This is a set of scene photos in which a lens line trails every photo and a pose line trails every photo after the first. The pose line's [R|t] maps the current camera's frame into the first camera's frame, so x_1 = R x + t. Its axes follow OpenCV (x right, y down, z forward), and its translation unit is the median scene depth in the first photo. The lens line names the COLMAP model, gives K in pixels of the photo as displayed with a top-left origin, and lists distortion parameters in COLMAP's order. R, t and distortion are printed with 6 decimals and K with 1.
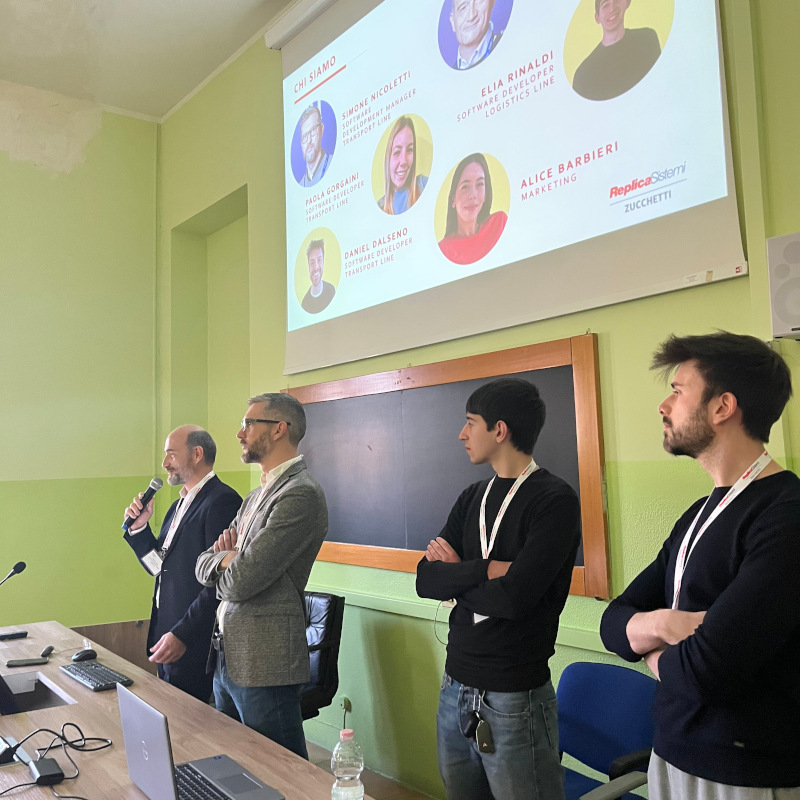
lens RADIAL K [[824.5, 0, 399.4], [0, 824.5, 377.7], [0, 0, 1]] dist [0.018252, 0.013436]
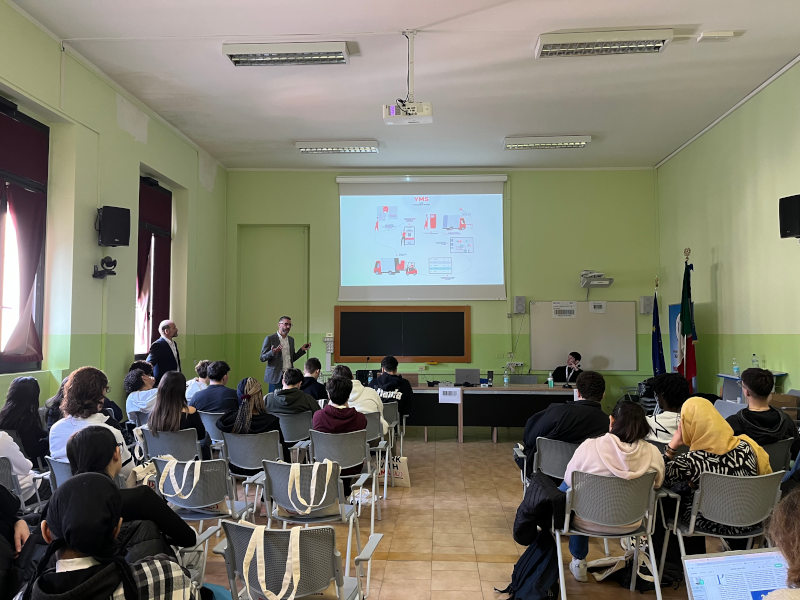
lens RADIAL K [[610.5, 0, 400.0], [0, 610.5, 300.0], [0, 0, 1]] dist [0.015122, -0.001022]
pose [[0.610462, 0.074386, 0.788545, -2.389012], [-0.106646, 0.994234, -0.011228, -0.006222], [-0.784833, -0.077241, 0.614875, -0.688015]]
